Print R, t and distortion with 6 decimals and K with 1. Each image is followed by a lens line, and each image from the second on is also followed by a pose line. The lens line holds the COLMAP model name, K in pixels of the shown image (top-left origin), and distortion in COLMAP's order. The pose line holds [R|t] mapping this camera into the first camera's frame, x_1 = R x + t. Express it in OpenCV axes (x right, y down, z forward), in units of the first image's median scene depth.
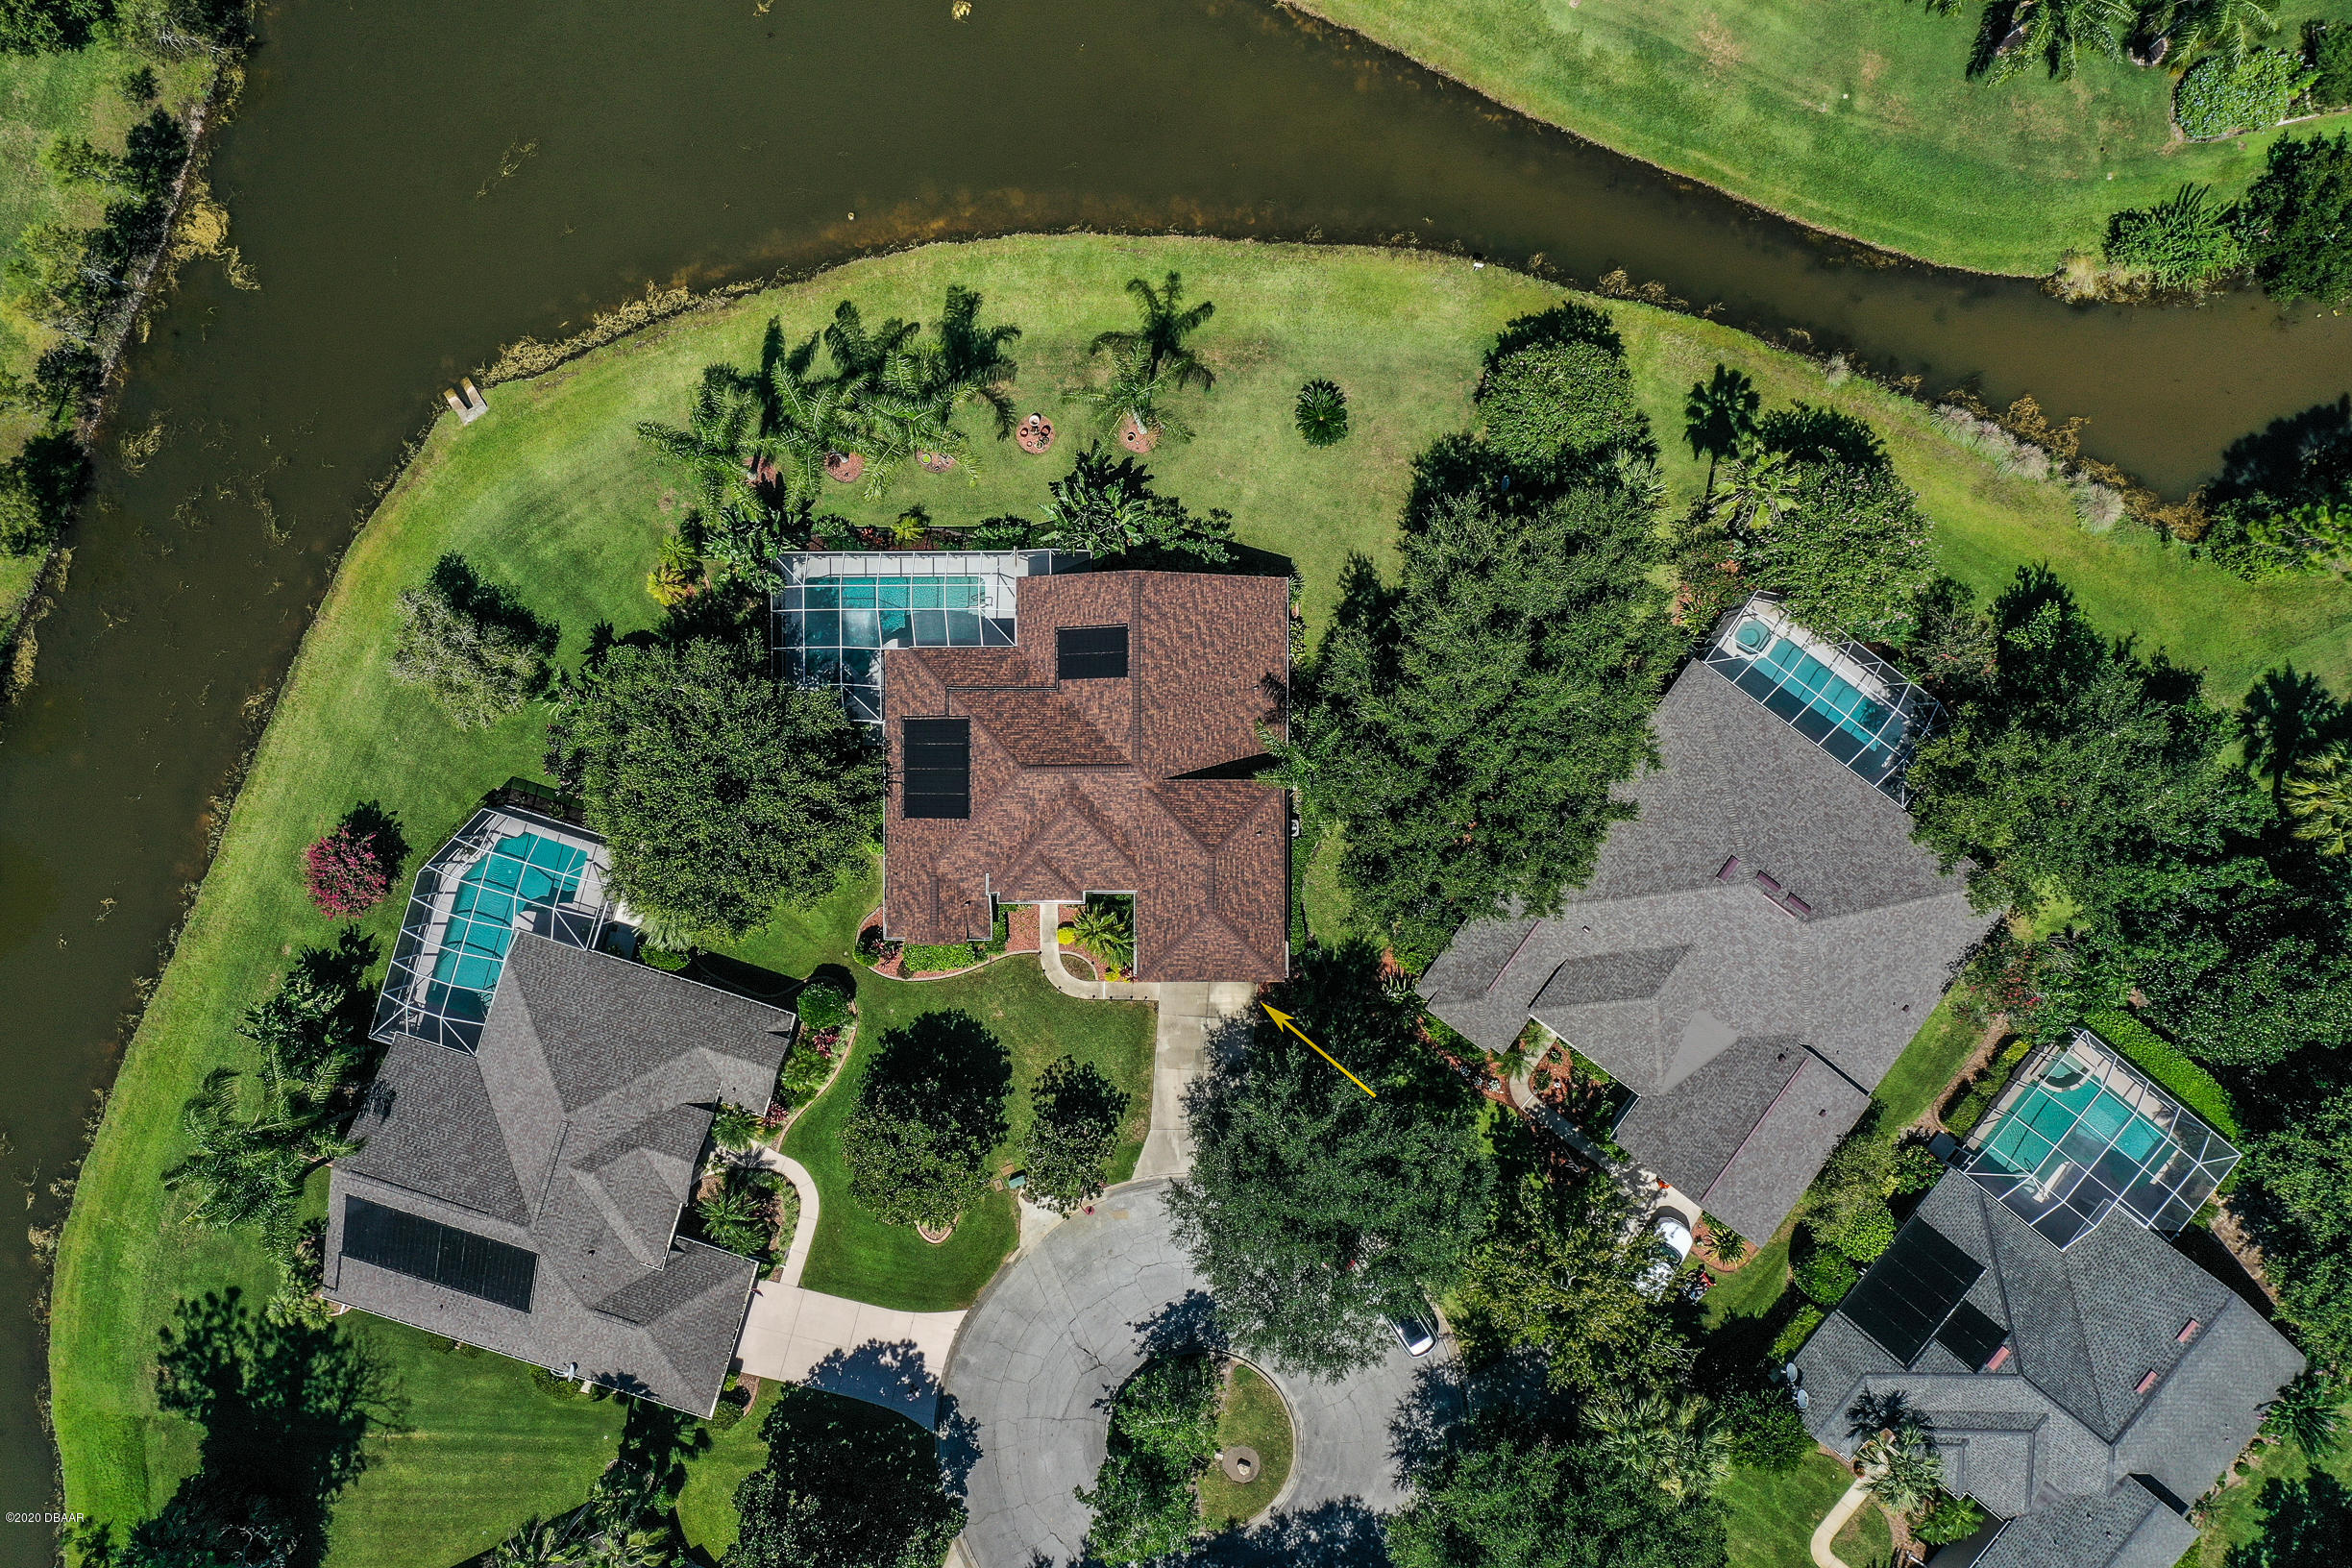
lens RADIAL K [[1860.6, 0, 1173.4], [0, 1860.6, 798.0], [0, 0, 1]] dist [0.002173, 0.002802]
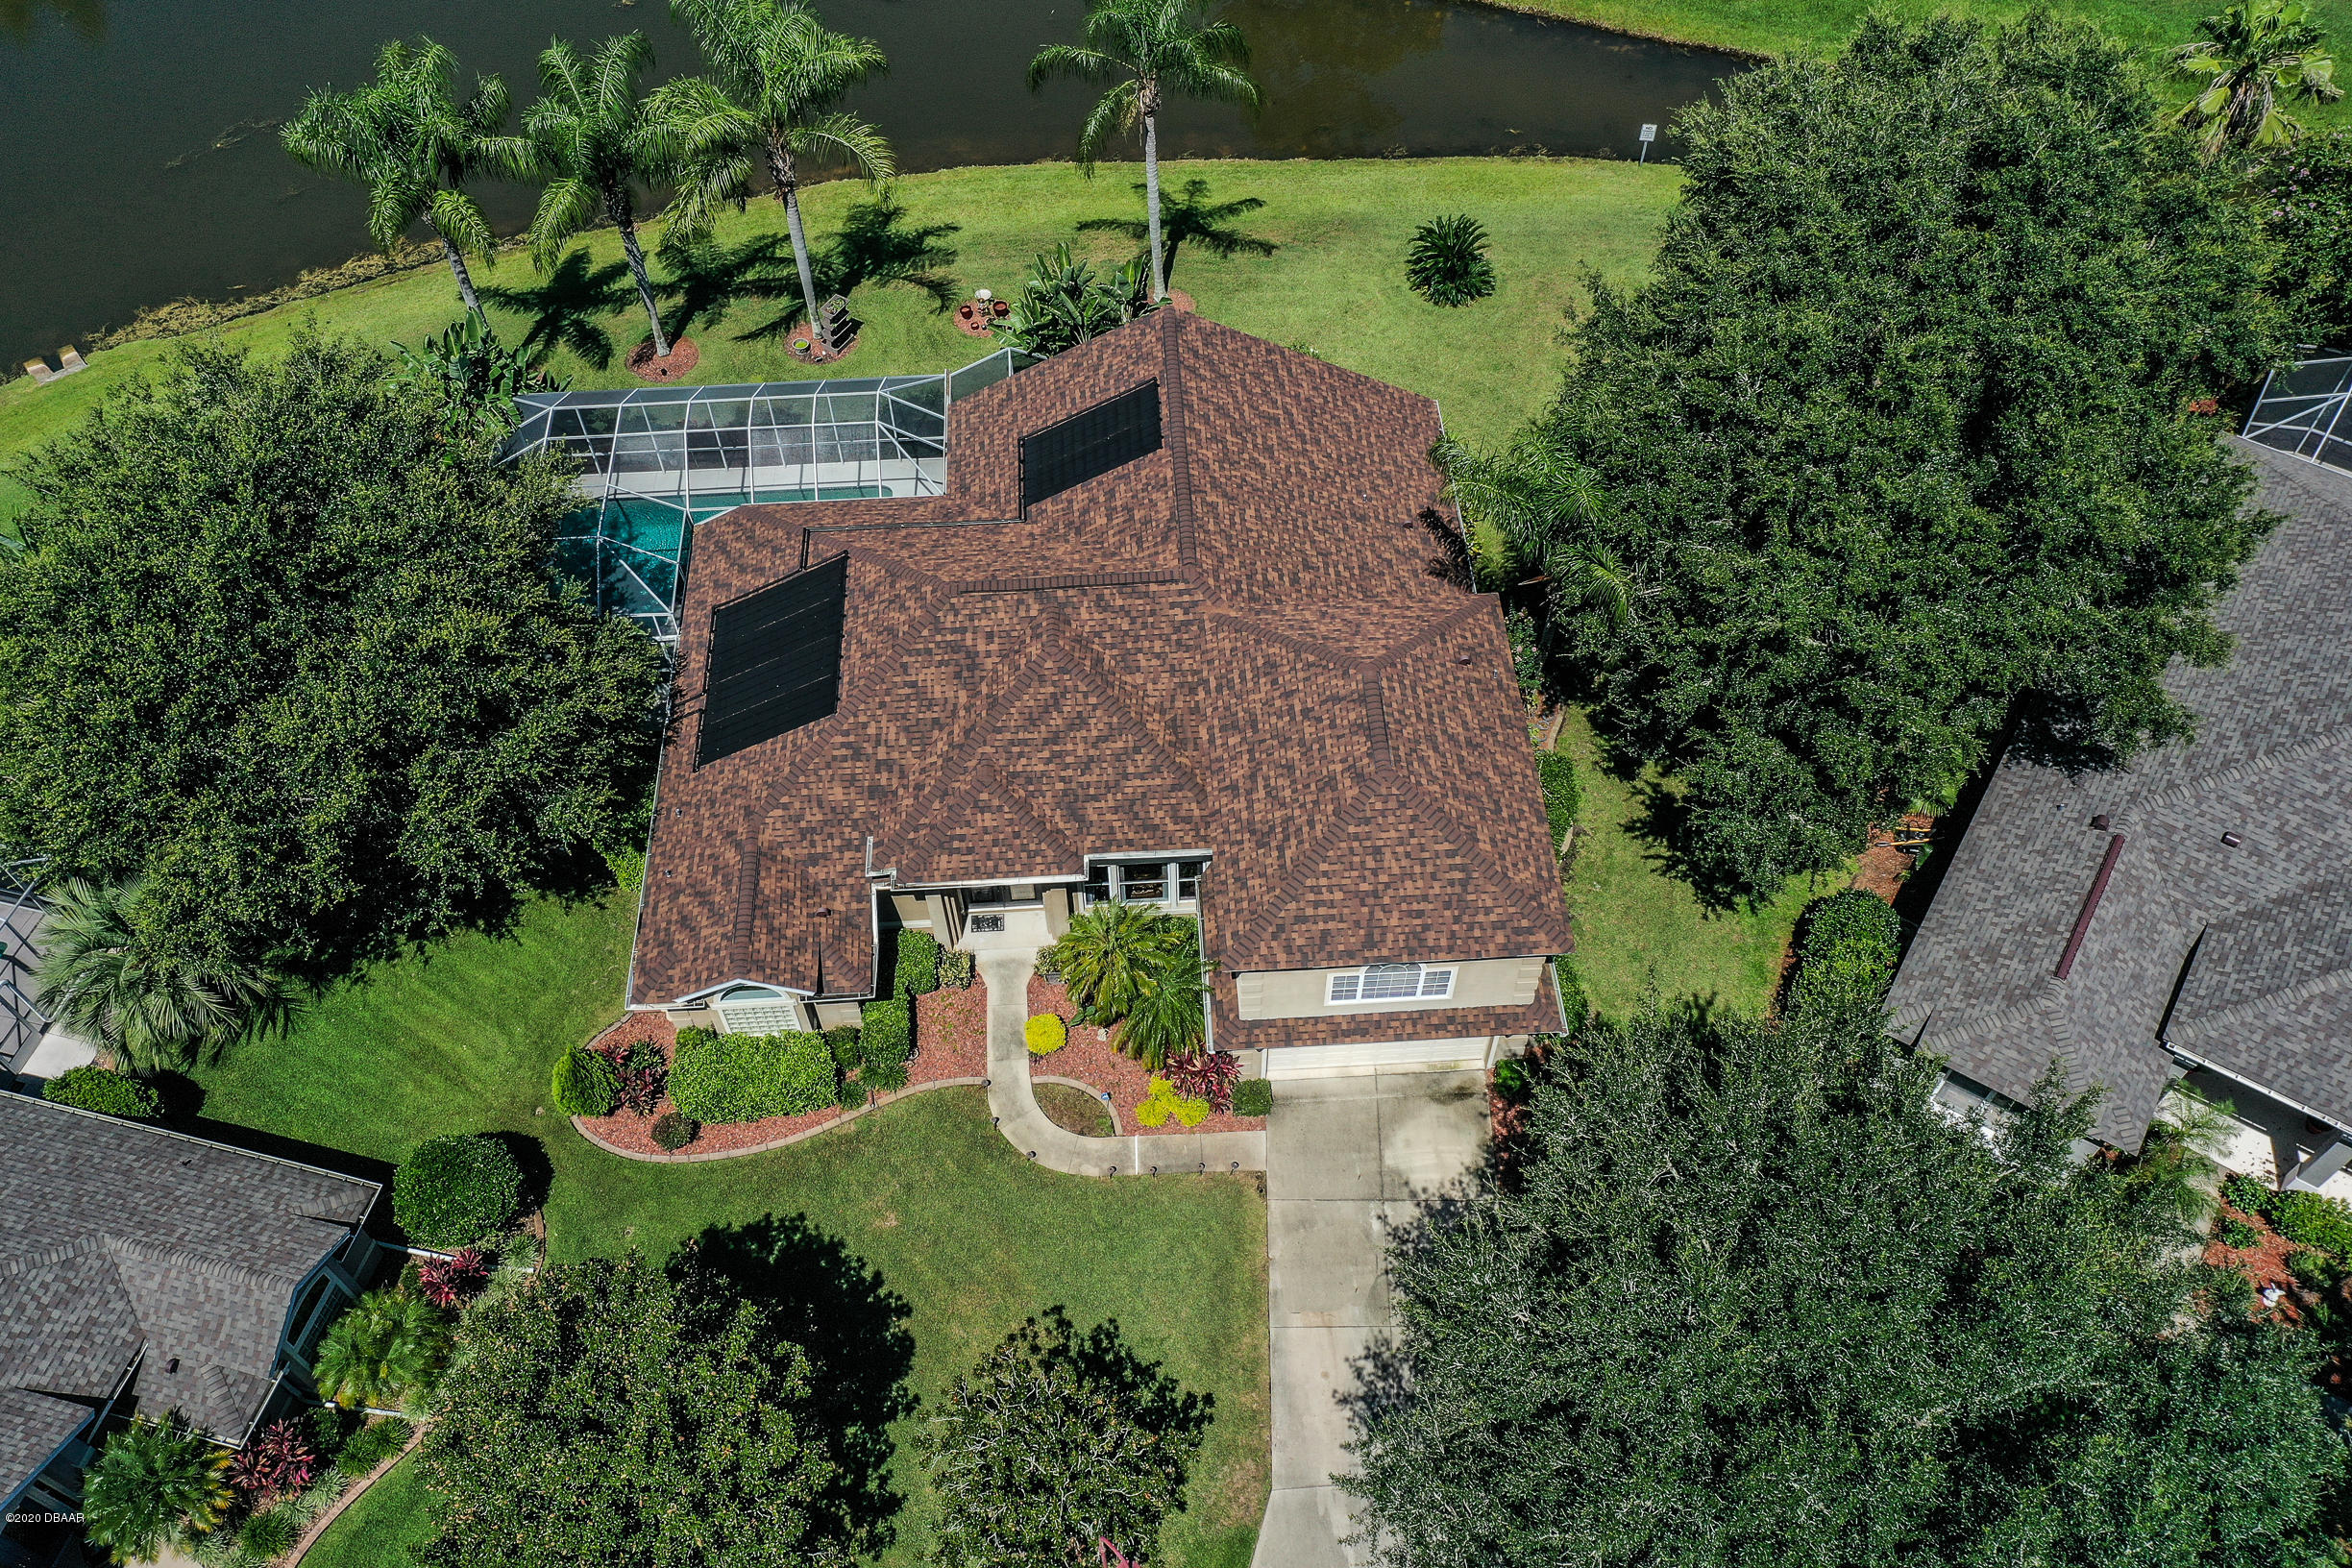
lens RADIAL K [[1860.6, 0, 1175.1], [0, 1860.6, 785.2], [0, 0, 1]] dist [0.002173, 0.002802]
pose [[0.998459, -0.042029, 0.036245, -0.040371], [0.055420, 0.790017, -0.610574, 0.298557], [-0.002972, 0.611642, 0.791129, 0.610348]]
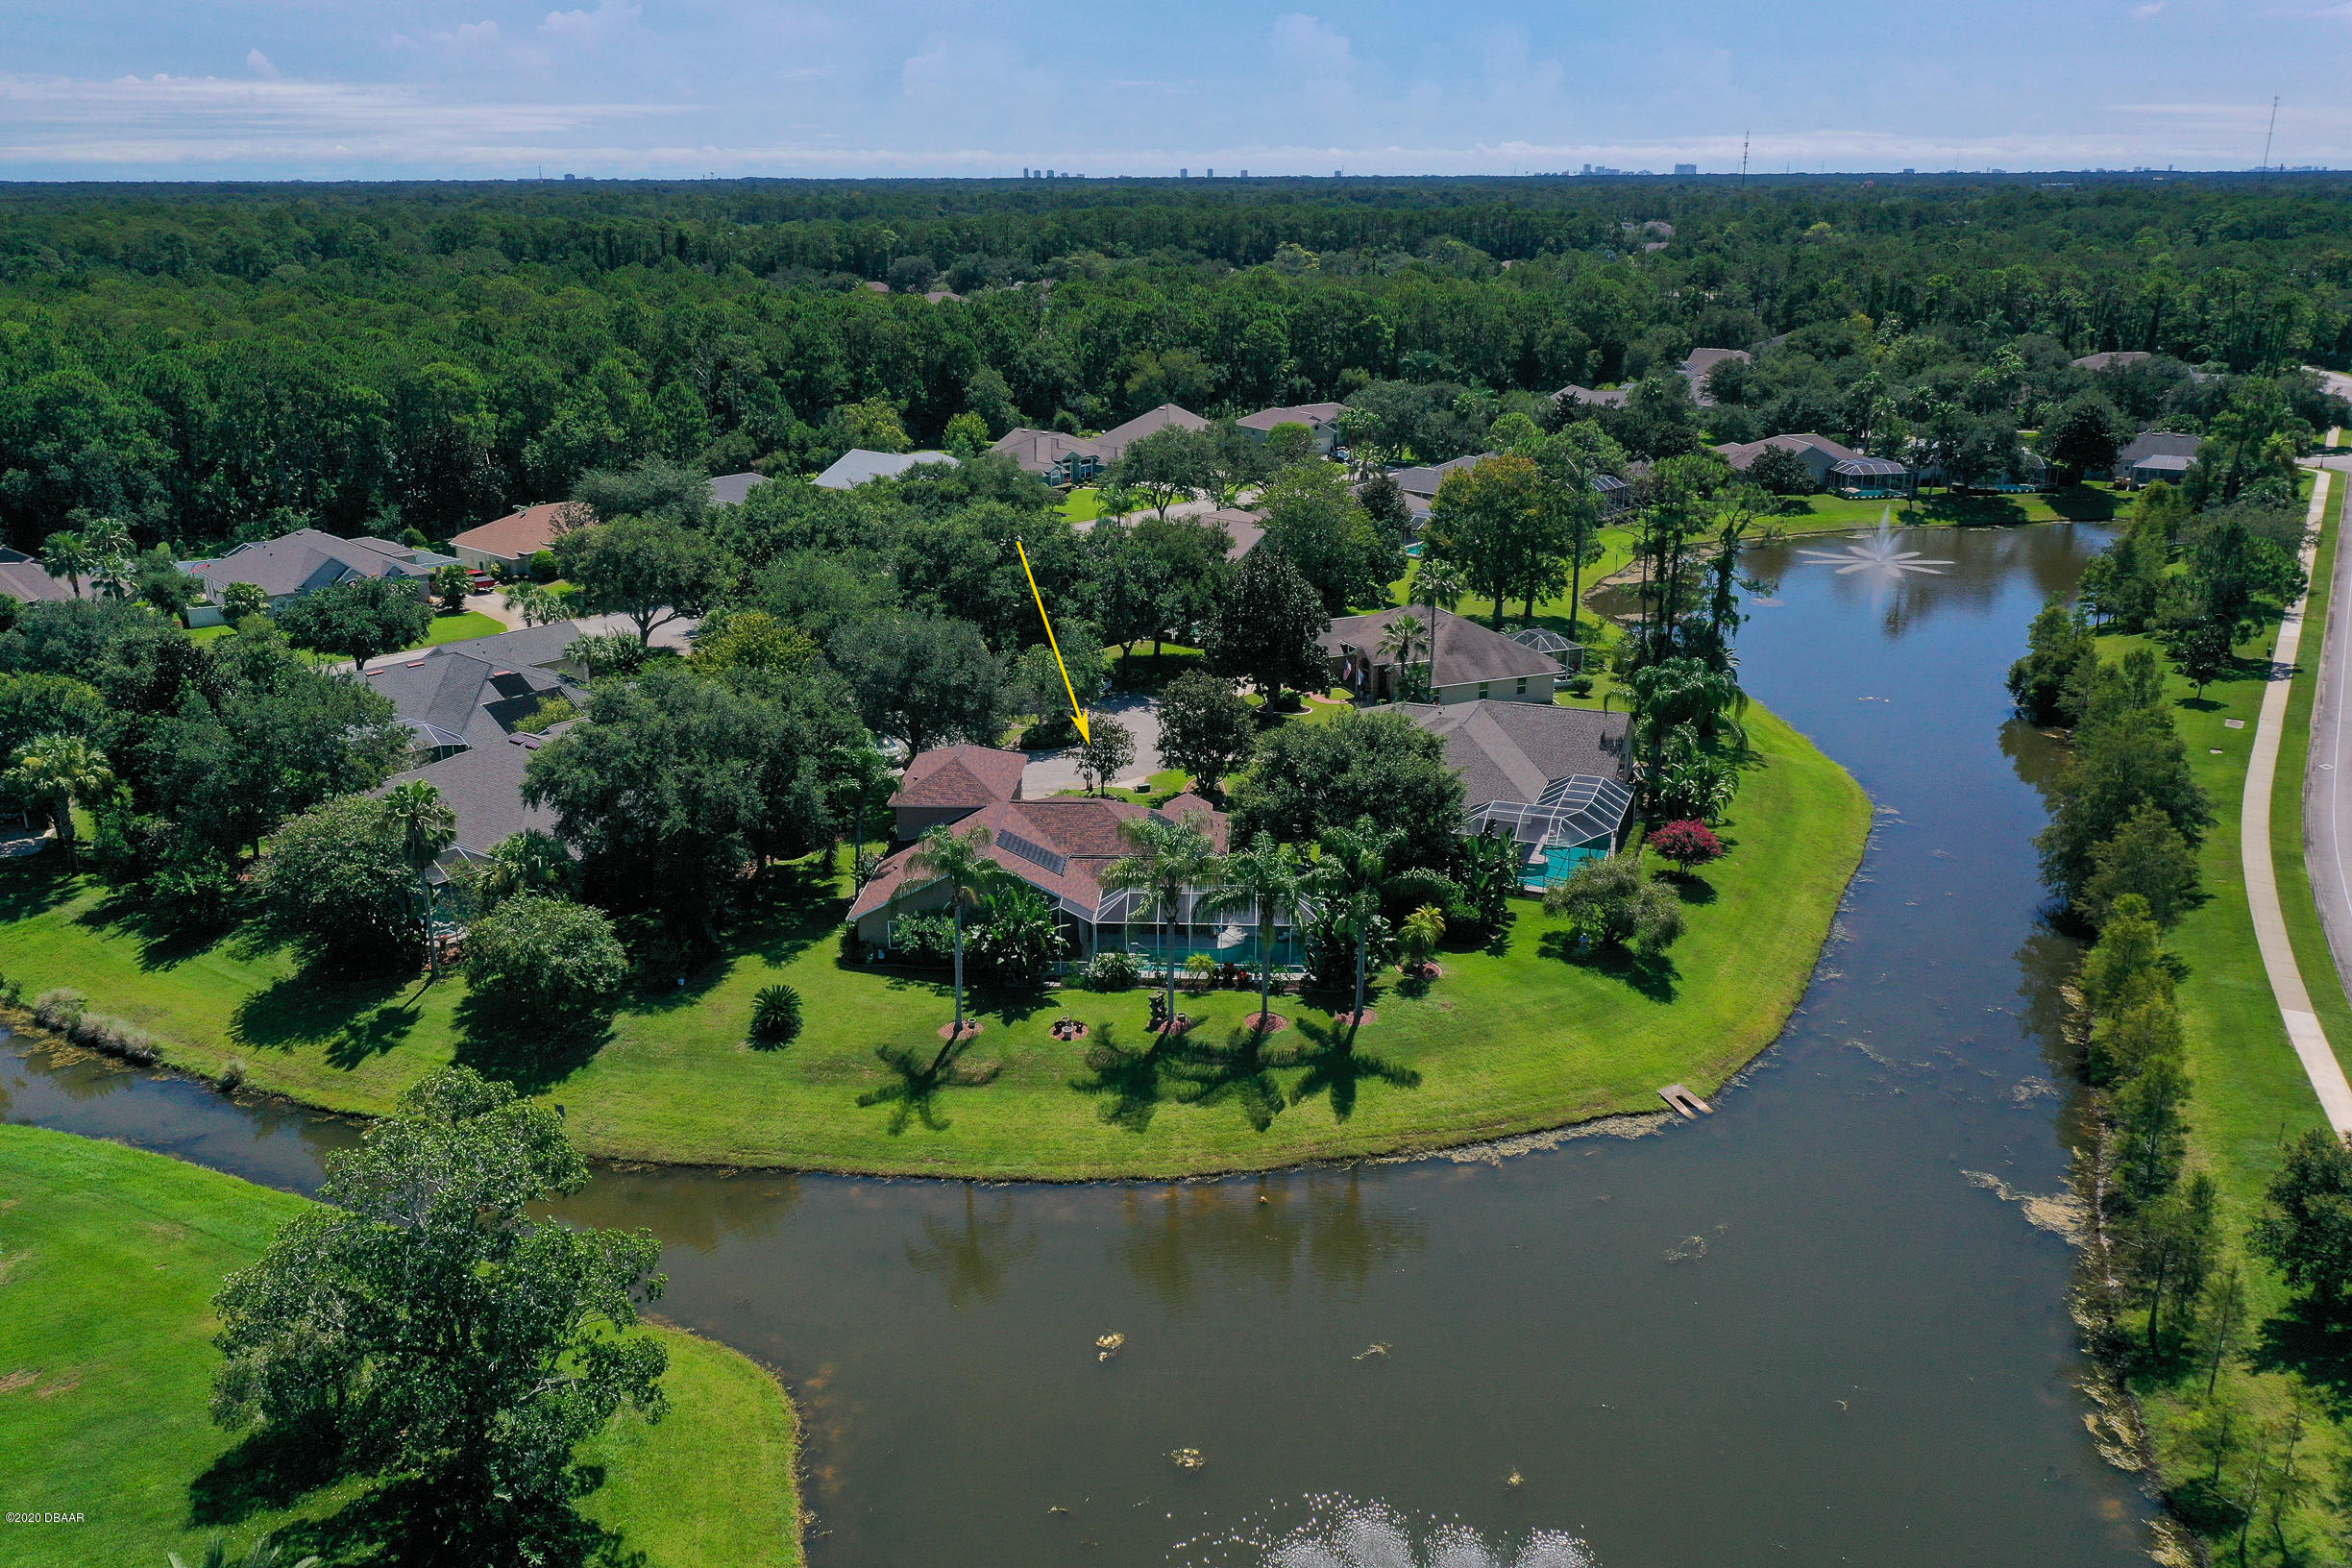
lens RADIAL K [[1860.6, 0, 1178.5], [0, 1860.6, 770.6], [0, 0, 1]] dist [0.002173, 0.002802]
pose [[-0.998254, 0.003097, 0.058979, -0.189503], [0.054817, -0.323099, 0.944776, -1.067543], [0.021982, 0.946360, 0.322365, 0.556731]]
